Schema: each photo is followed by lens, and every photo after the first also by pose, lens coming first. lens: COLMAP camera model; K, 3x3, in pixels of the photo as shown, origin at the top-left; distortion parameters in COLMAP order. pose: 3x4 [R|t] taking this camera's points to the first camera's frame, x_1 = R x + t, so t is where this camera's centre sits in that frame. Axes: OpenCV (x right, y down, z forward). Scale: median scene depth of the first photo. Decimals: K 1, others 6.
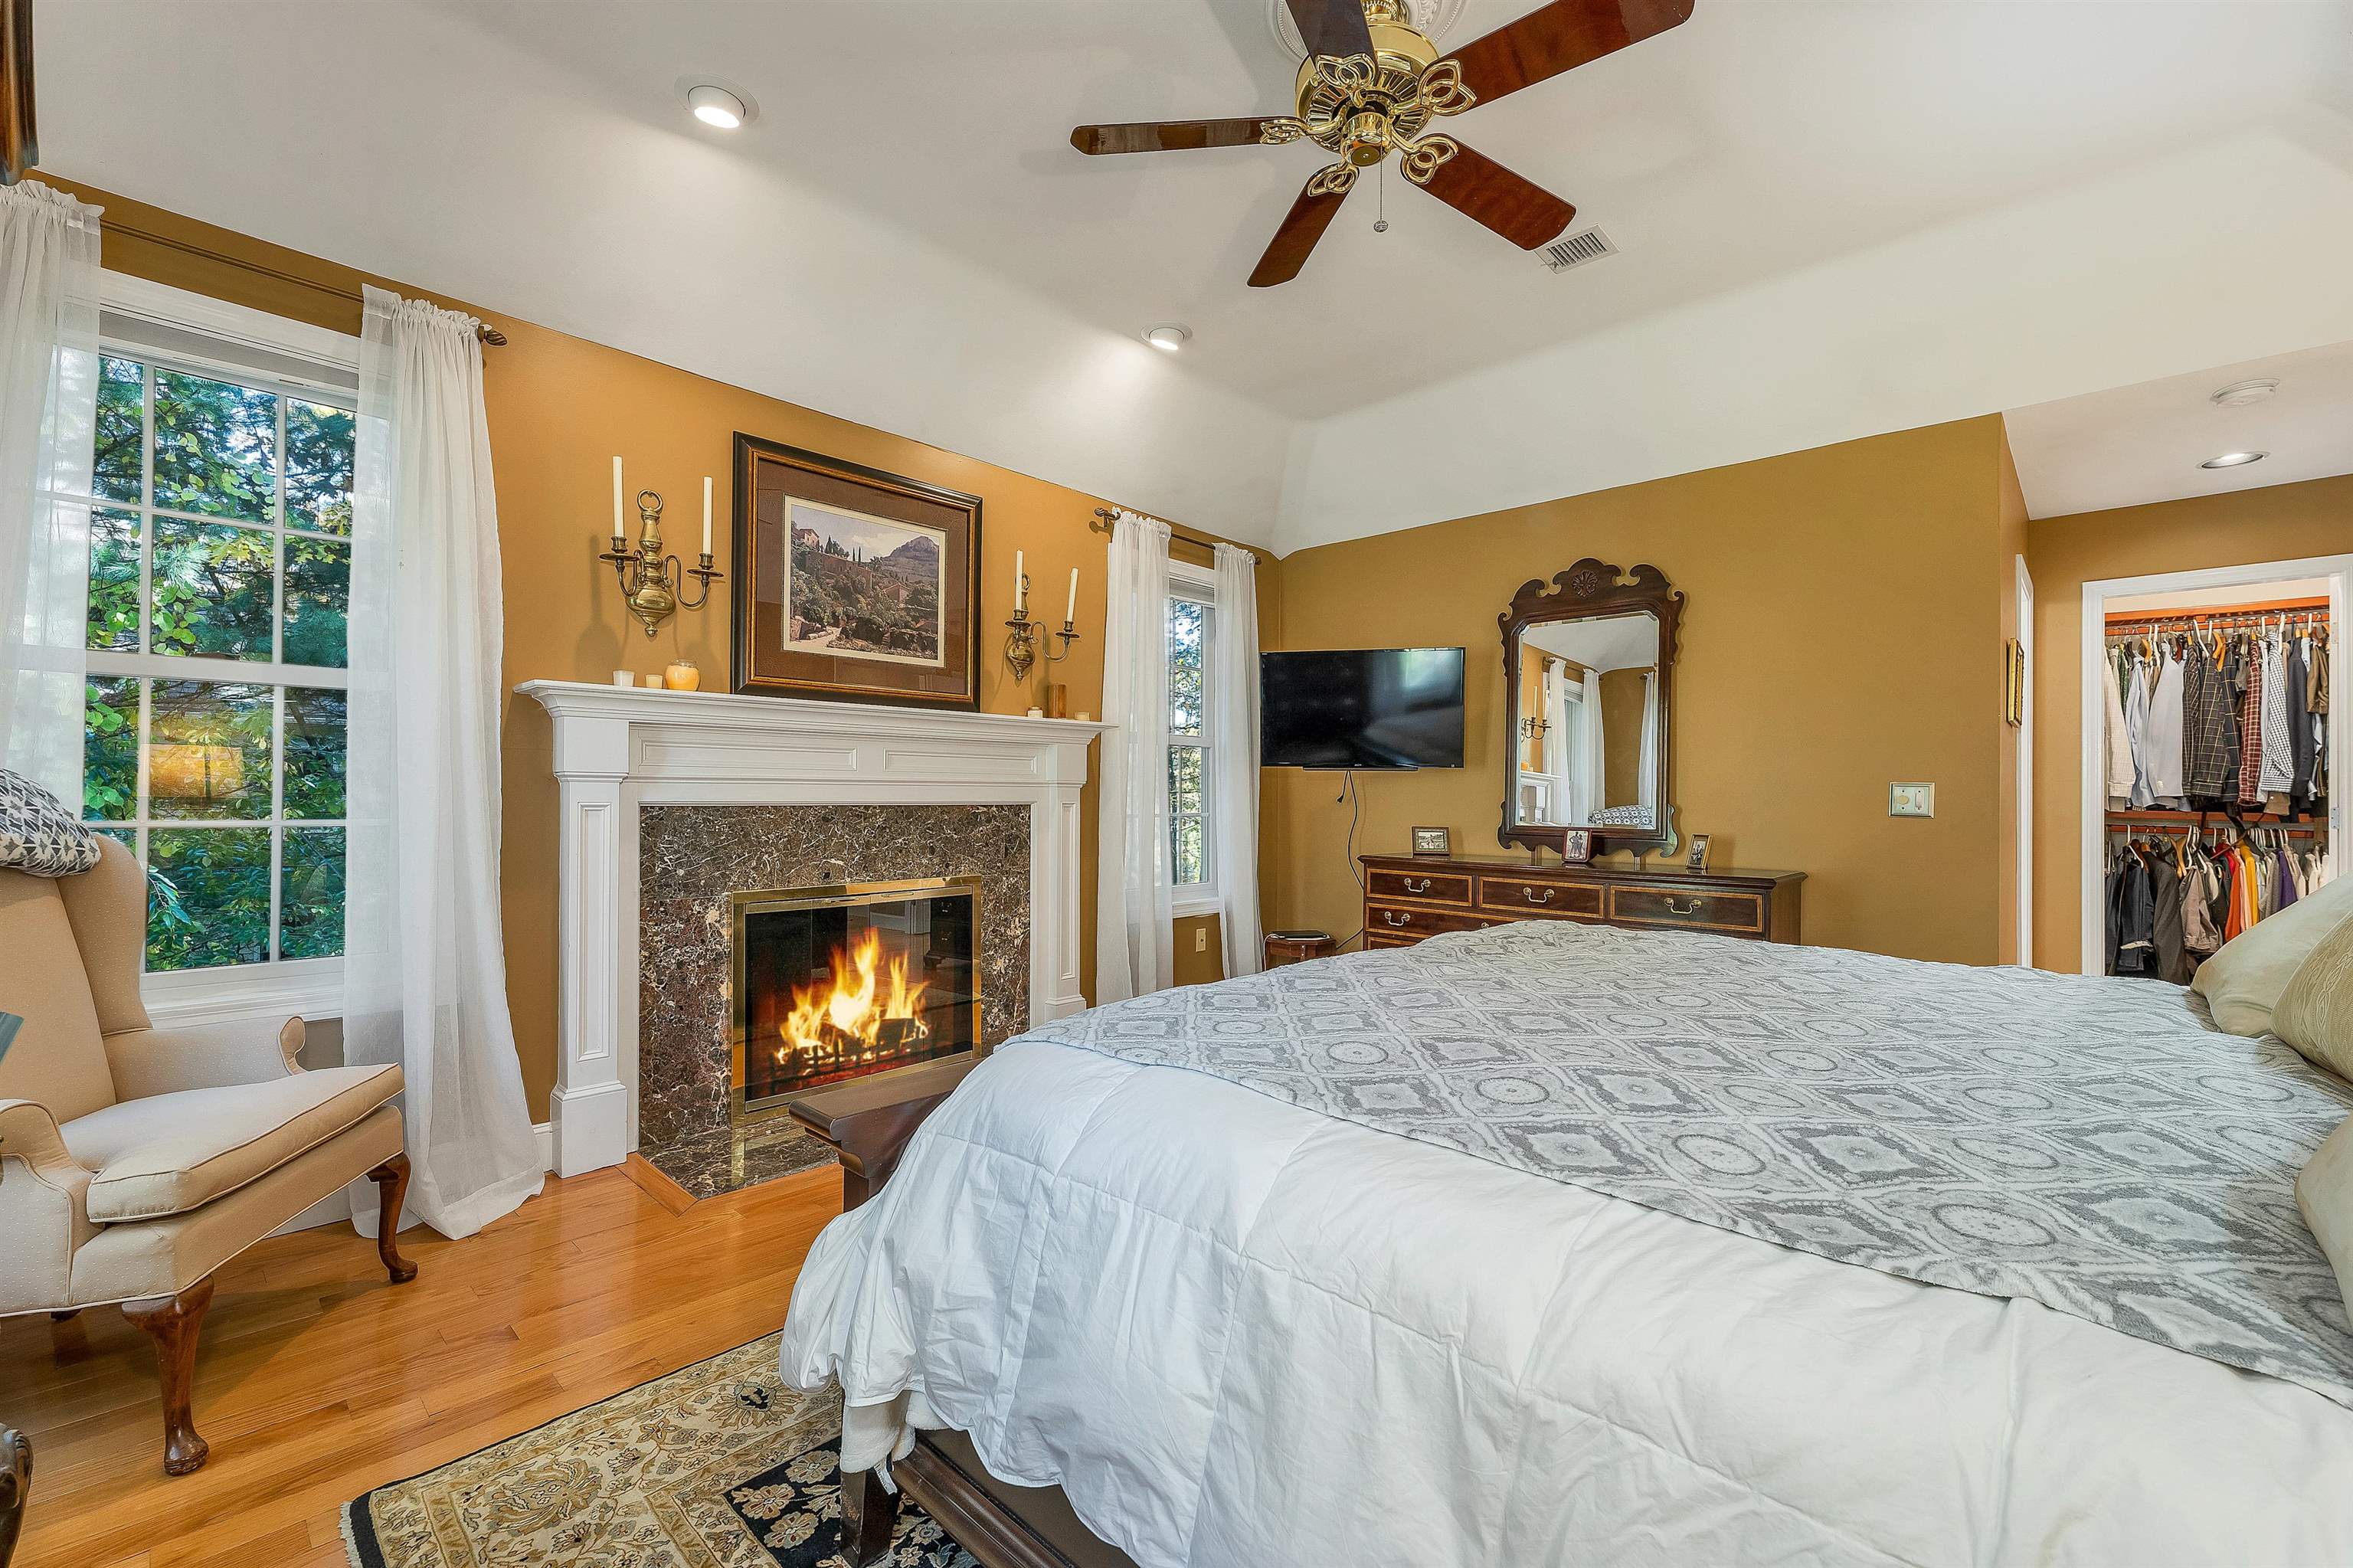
lens RADIAL K [[991.8, 0, 1162.4], [0, 991.8, 784.7], [0, 0, 1]] dist [0.000451, 0.000134]
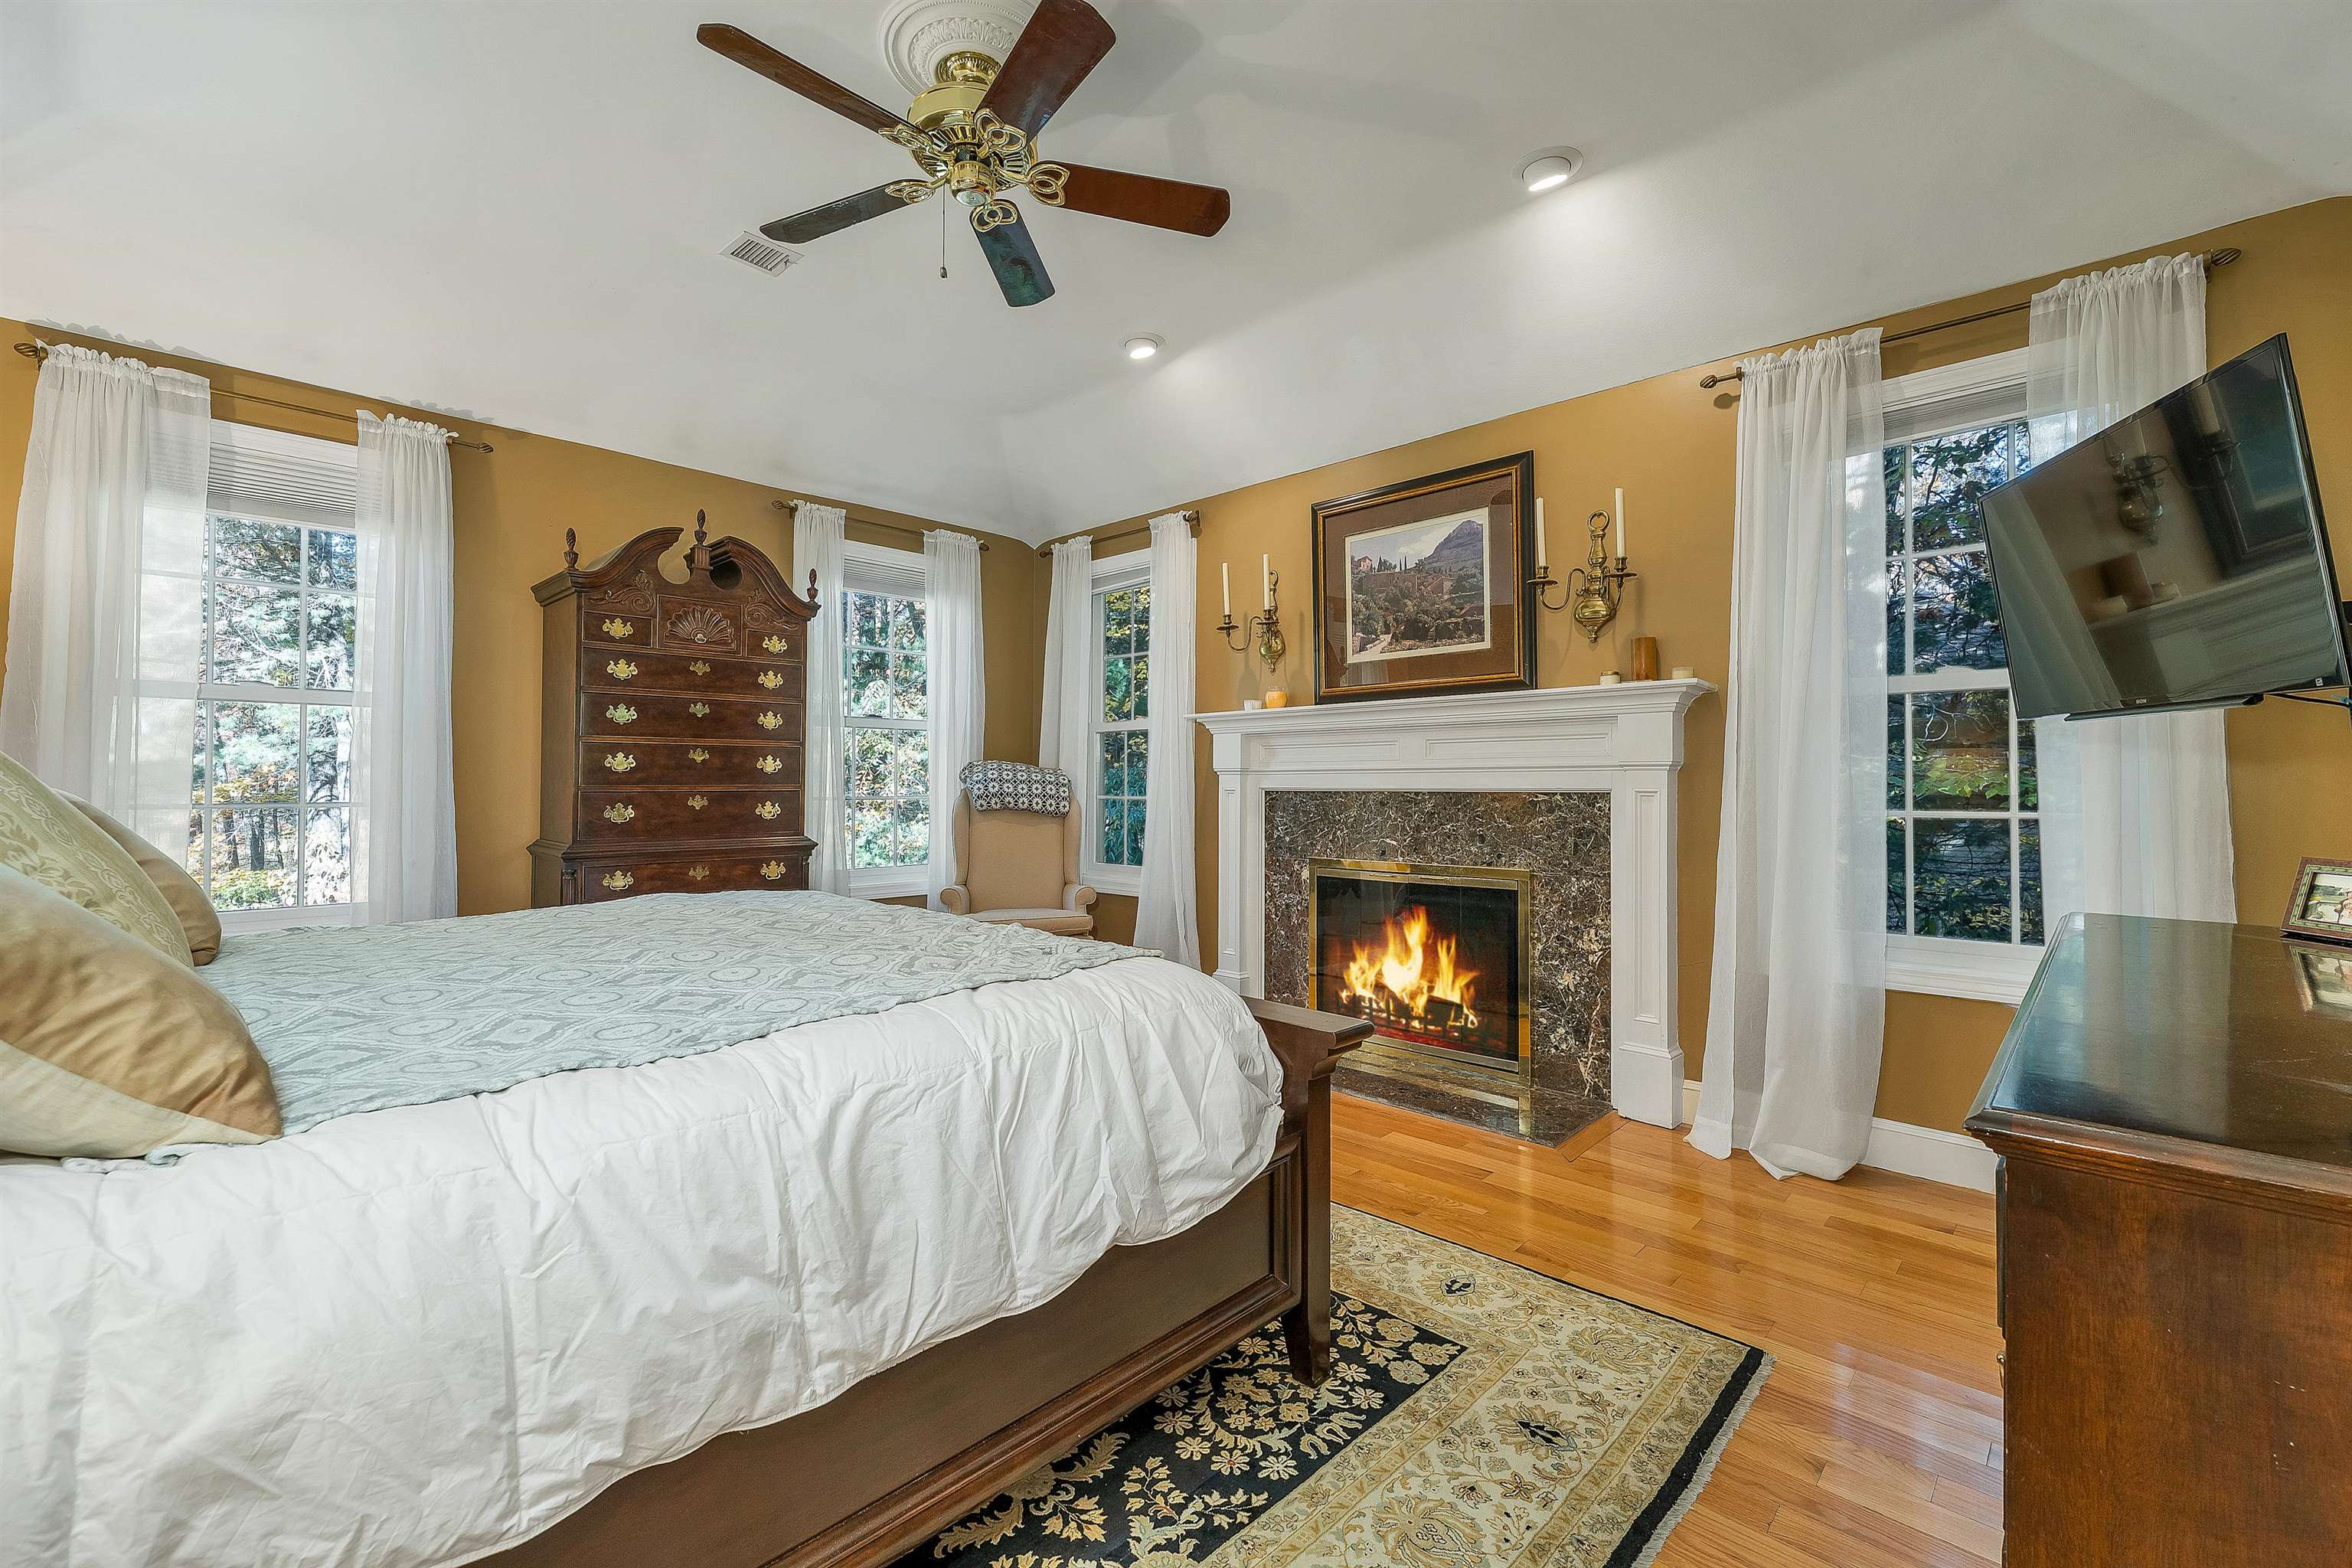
lens RADIAL K [[991.4, 0, 1185.8], [0, 991.4, 782.2], [0, 0, 1]] dist [0.000451, 0.000134]
pose [[-0.009728, -0.013076, -0.999867, 0.783491], [0.005153, 0.999901, -0.013127, 0.023253], [0.999939, -0.005280, -0.009660, 0.760387]]
